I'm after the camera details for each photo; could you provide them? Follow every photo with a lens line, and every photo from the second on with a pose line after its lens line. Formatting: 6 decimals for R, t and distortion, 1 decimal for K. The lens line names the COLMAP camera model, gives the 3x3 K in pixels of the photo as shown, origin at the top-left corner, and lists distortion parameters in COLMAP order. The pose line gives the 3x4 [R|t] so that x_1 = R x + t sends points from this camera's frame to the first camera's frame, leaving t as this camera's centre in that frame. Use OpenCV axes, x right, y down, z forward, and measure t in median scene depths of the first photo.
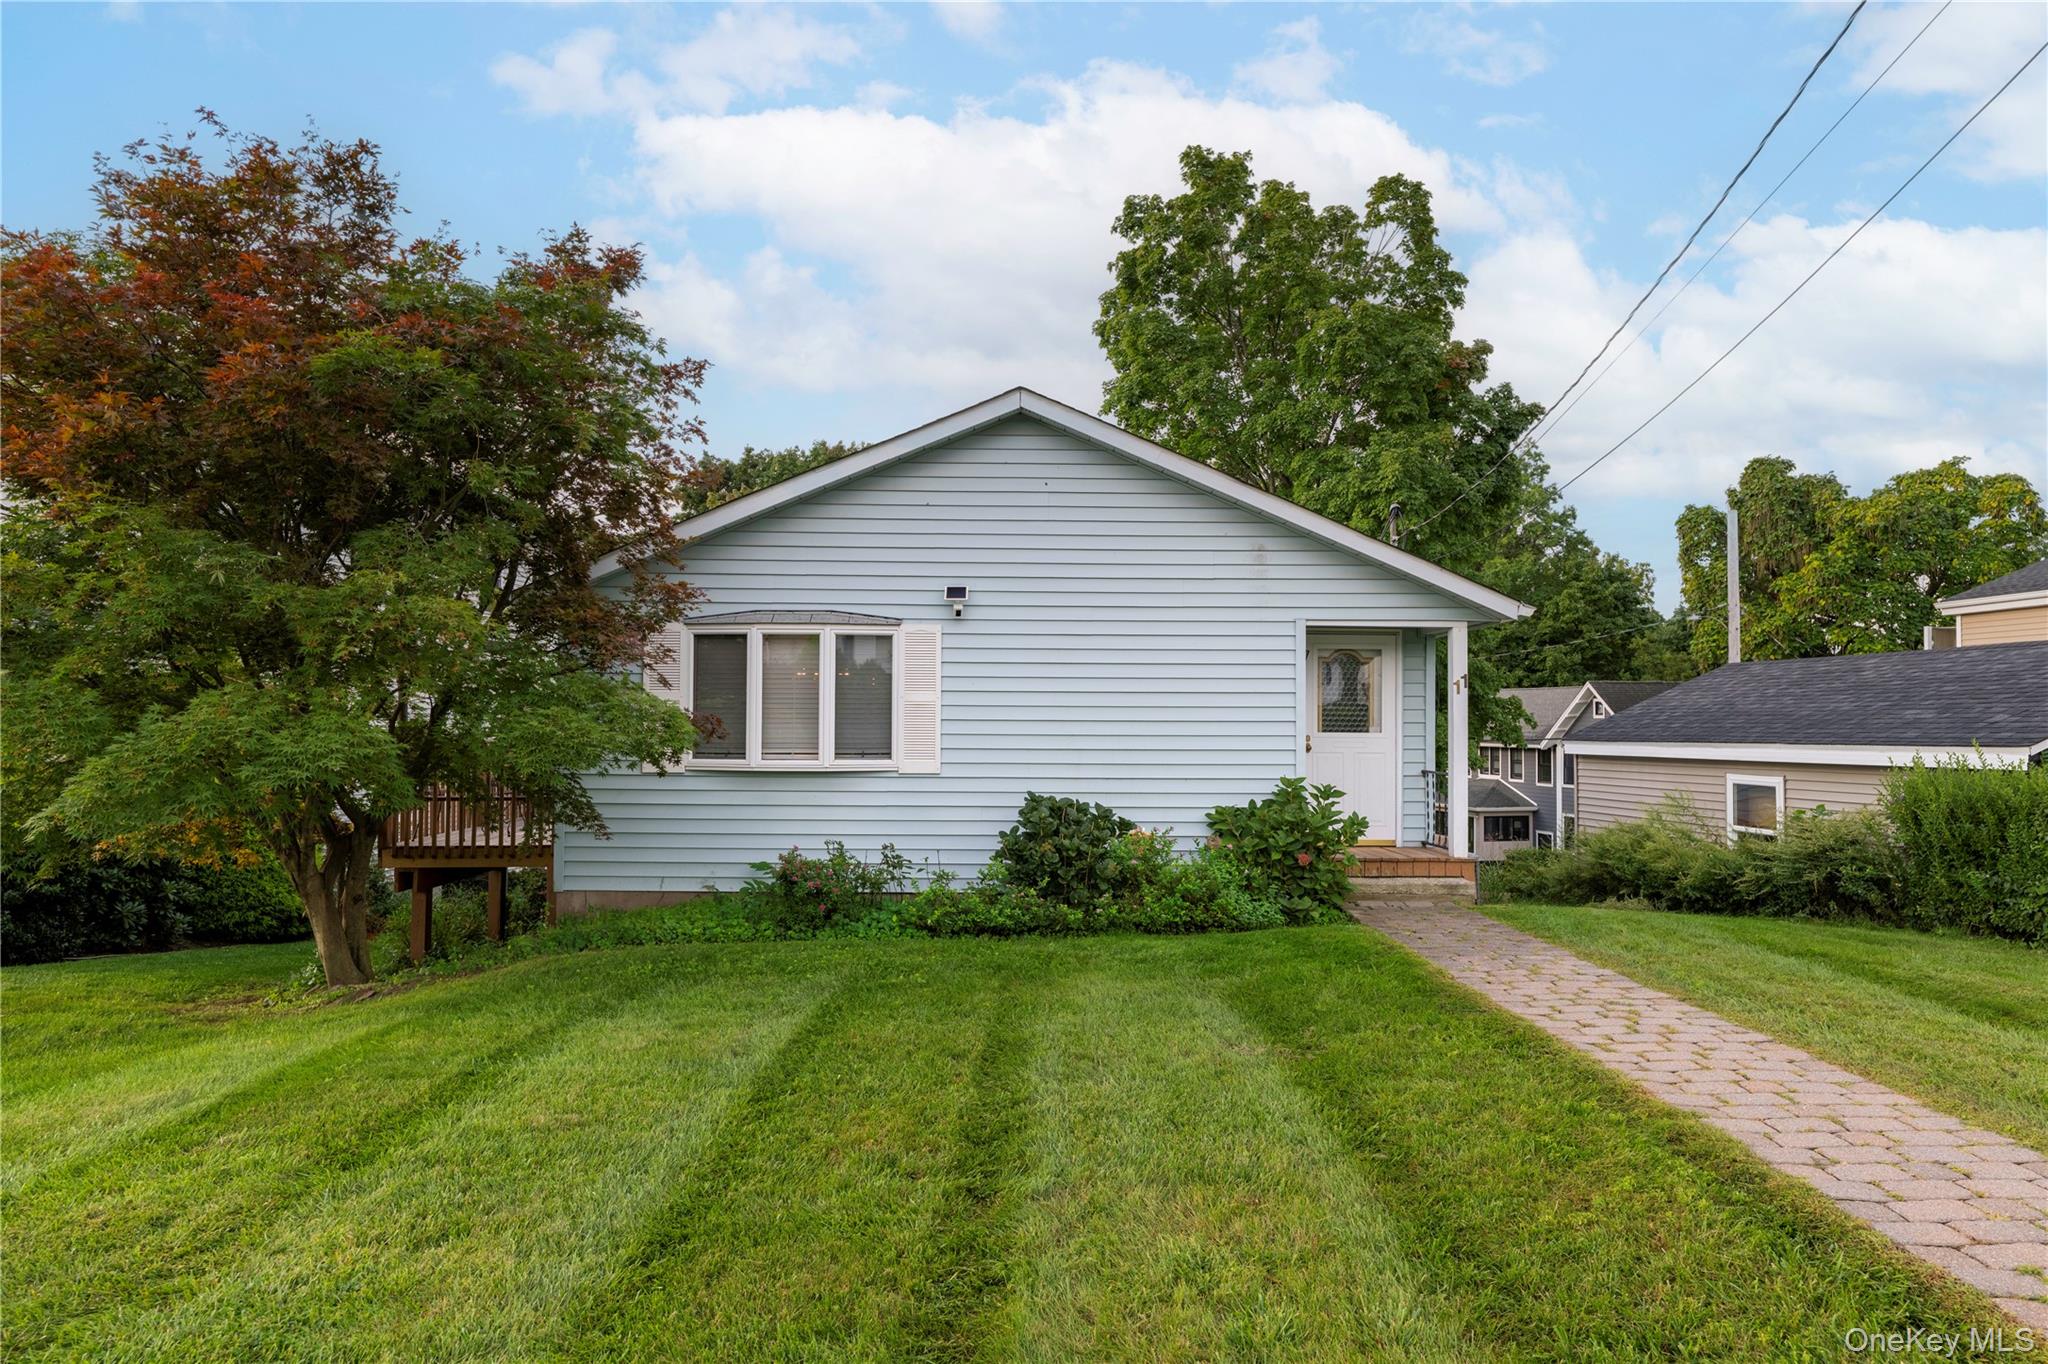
lens RADIAL K [[1227.2, 0, 1032.7], [0, 1227.2, 681.7], [0, 0, 1]] dist [-0.006210, 0.003567]
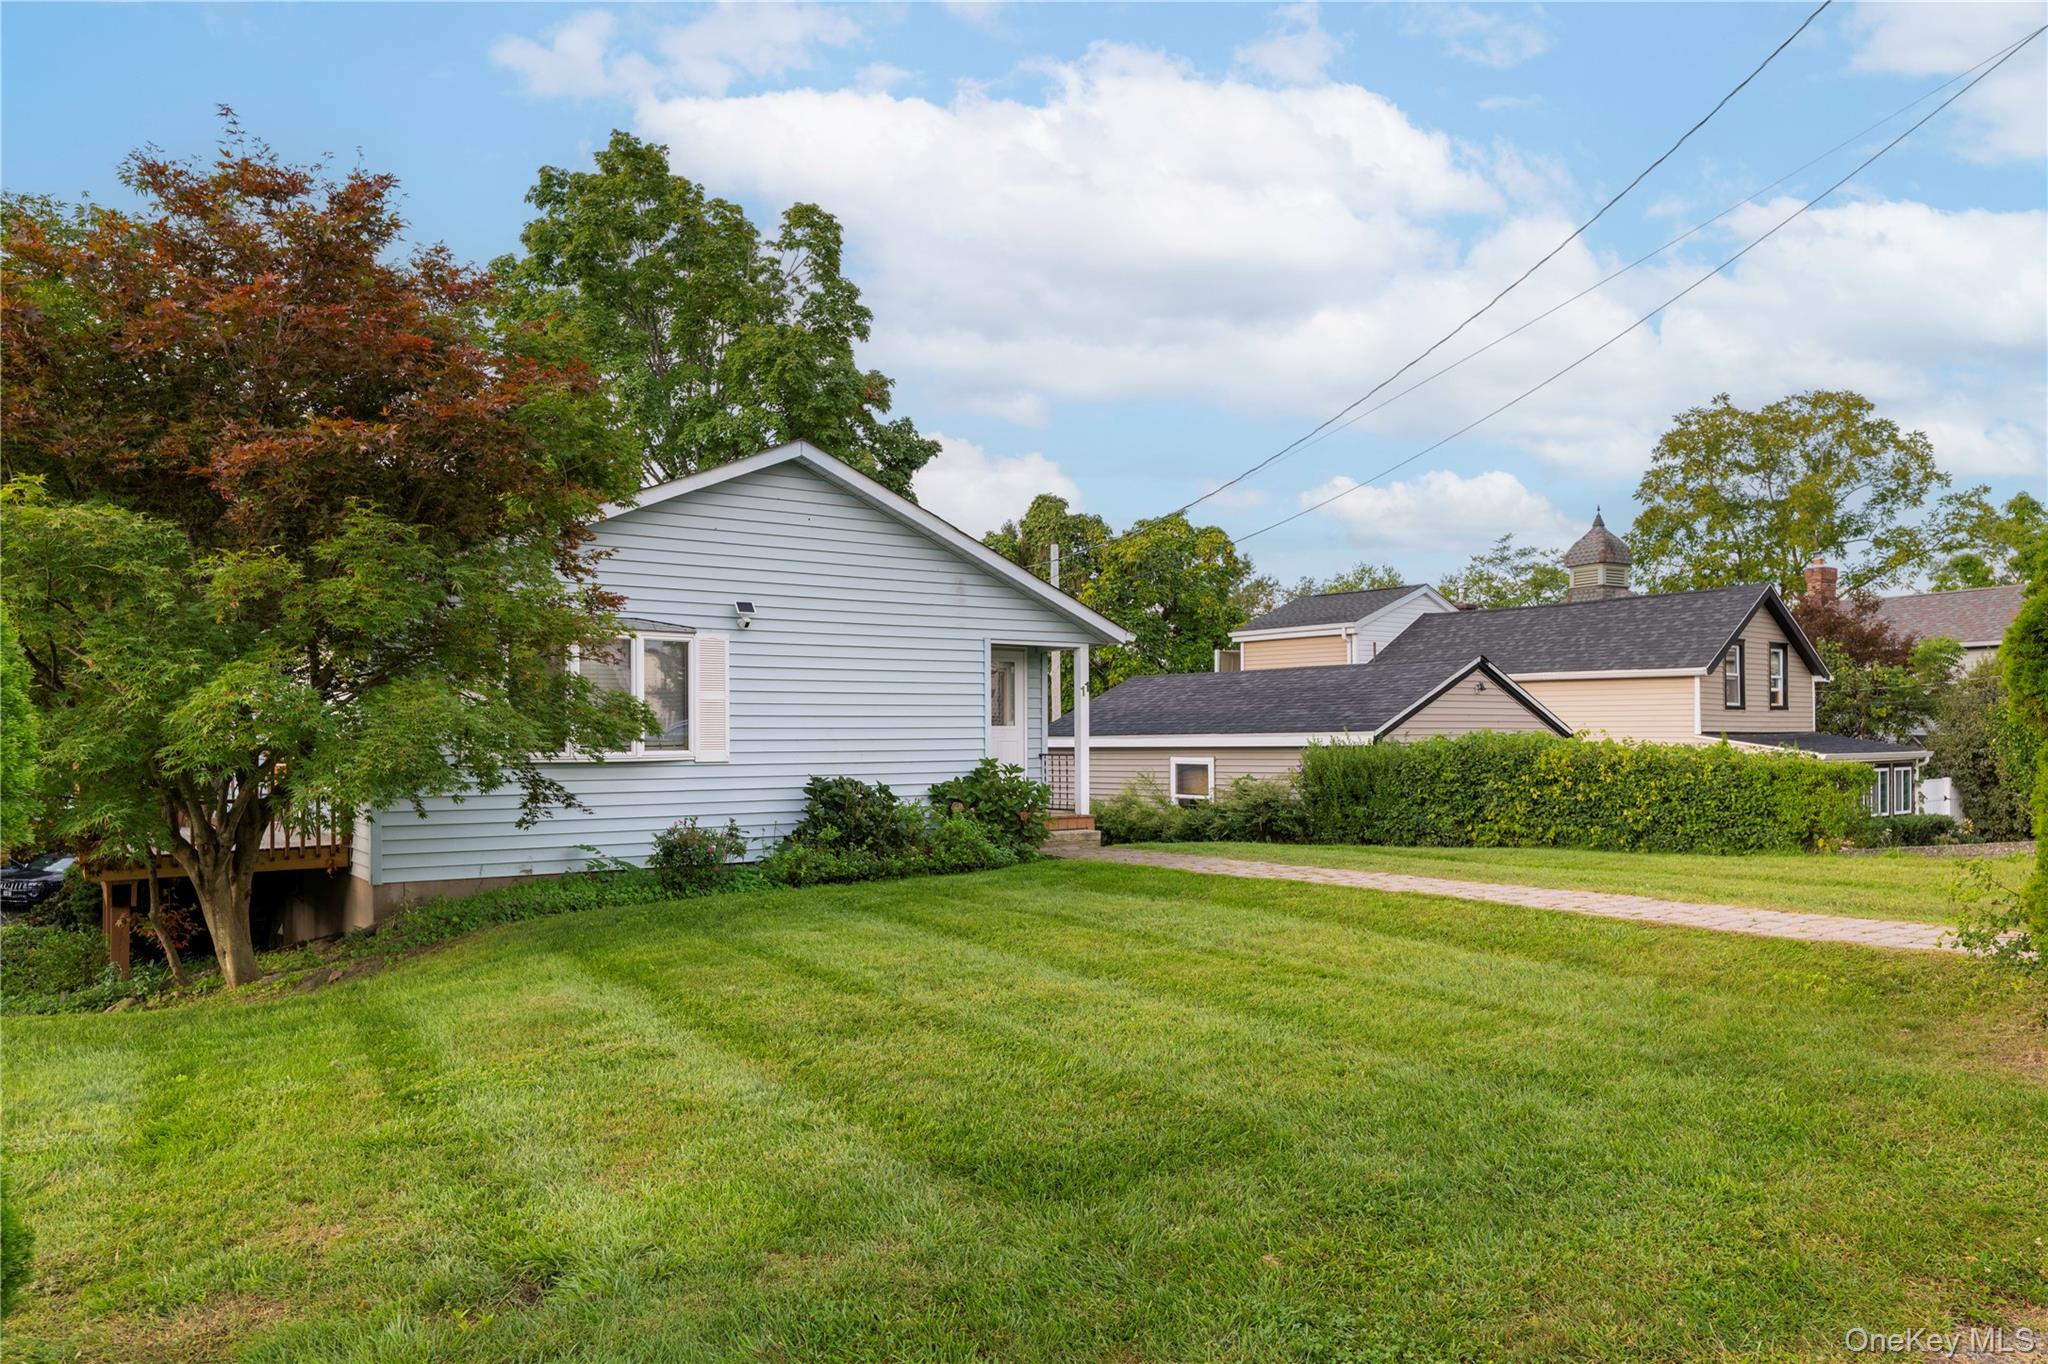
lens RADIAL K [[1366.5, 0, 1047.6], [0, 1366.5, 730.8], [0, 0, 1]] dist [0.002498, -0.012032]
pose [[0.822850, -0.008612, 0.568194, -0.557732], [-0.008706, 0.999577, 0.027759, 0.006582], [-0.568192, -0.027788, 0.822426, -0.239063]]
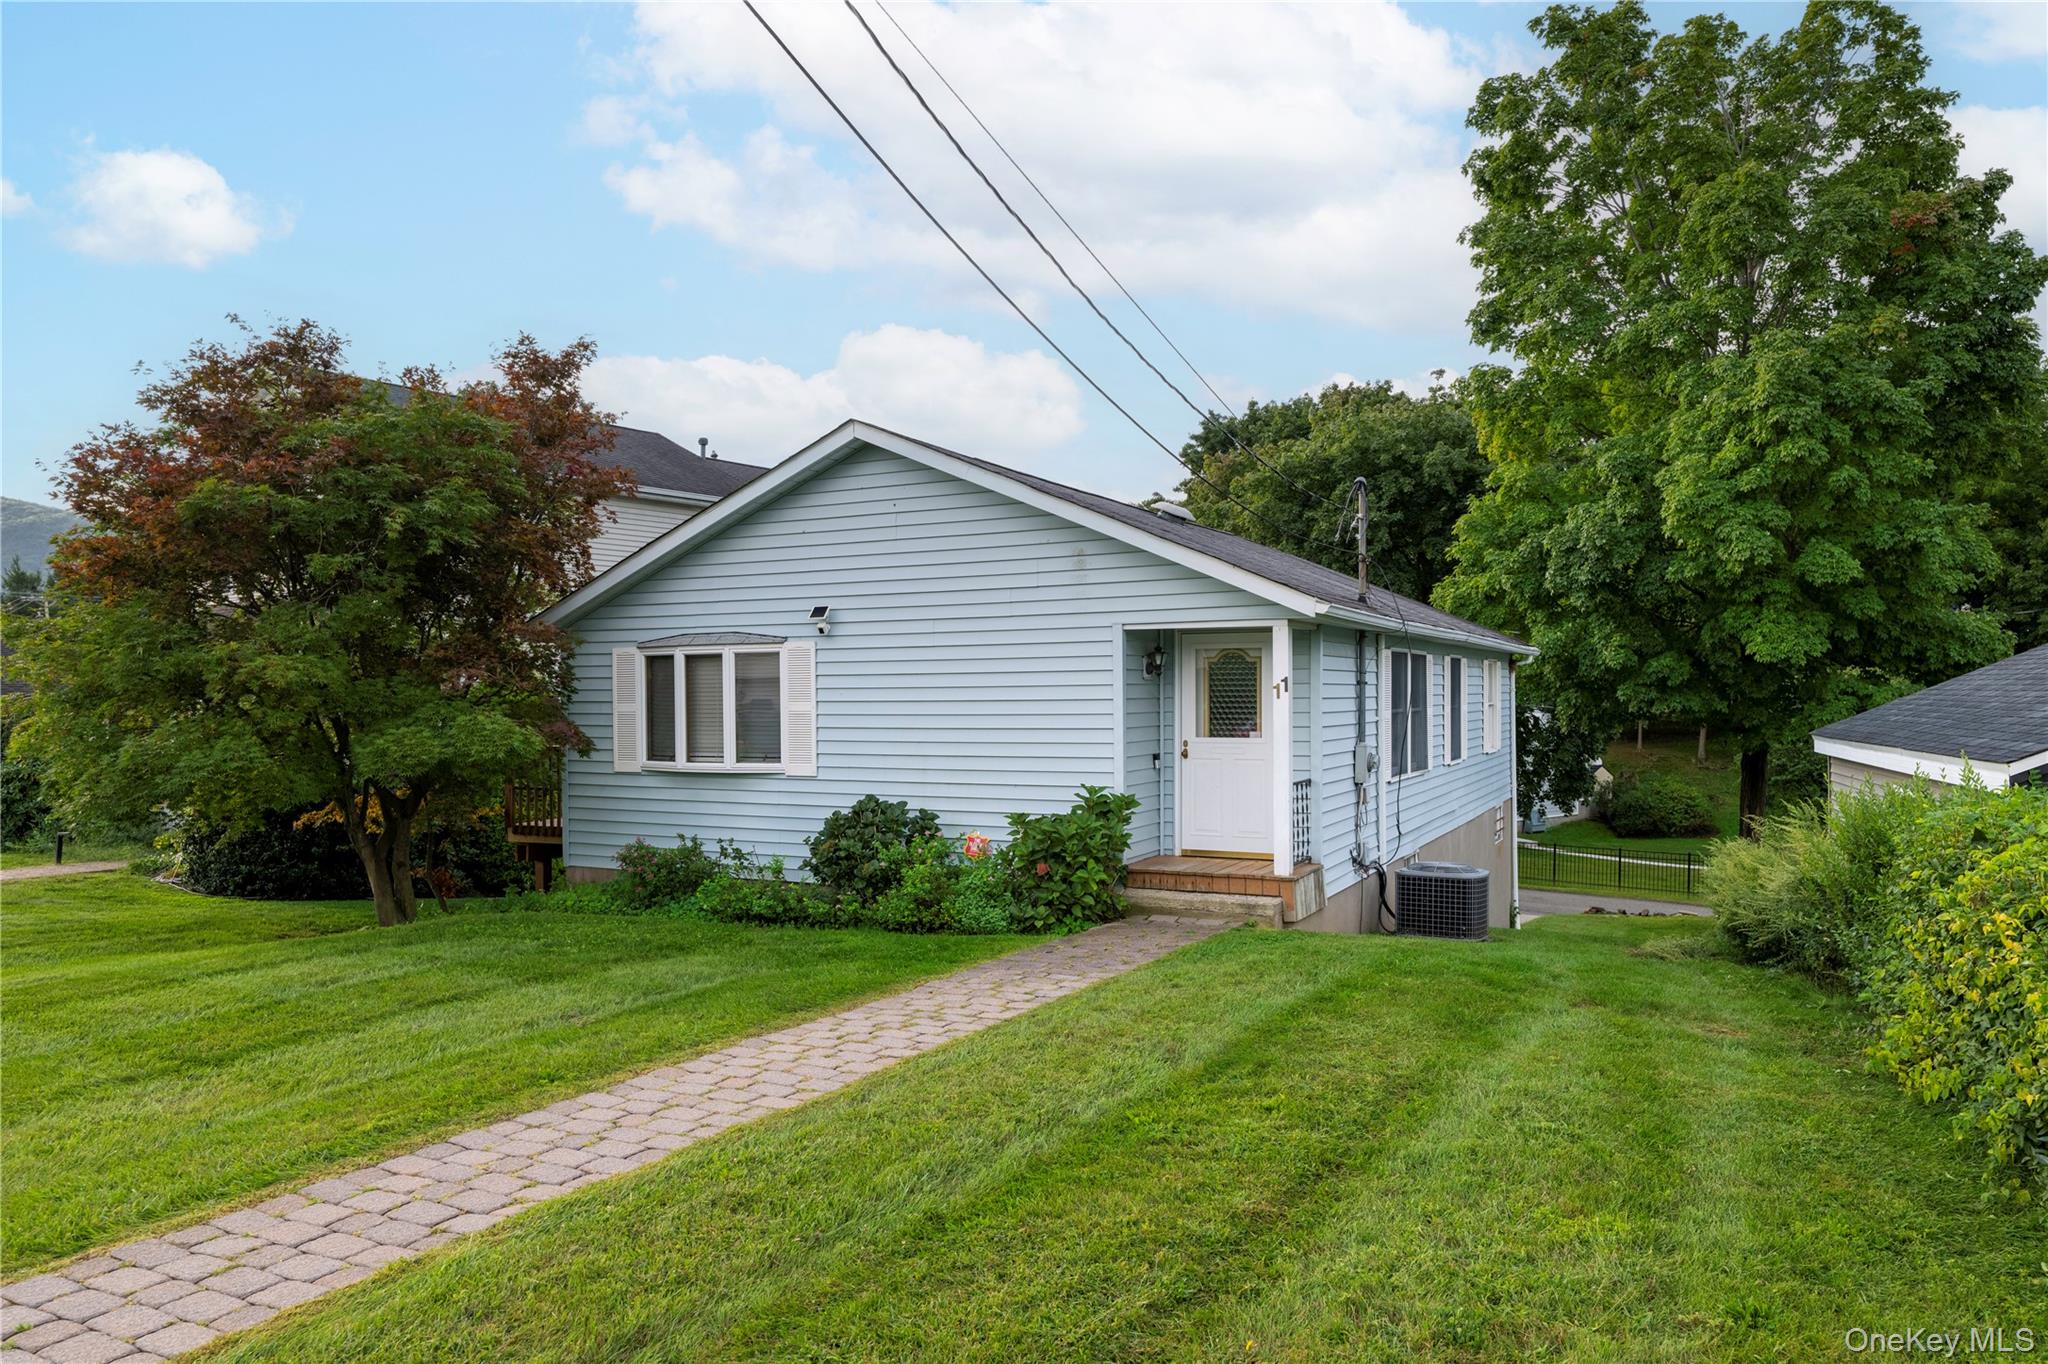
lens RADIAL K [[1366.5, 0, 1019.9], [0, 1366.5, 696.2], [0, 0, 1]] dist [0.002498, -0.012032]
pose [[0.878334, -0.012465, -0.477886, 0.666072], [0.030378, 0.999095, 0.029774, -0.028042], [0.477082, -0.040668, 0.877917, 0.009043]]
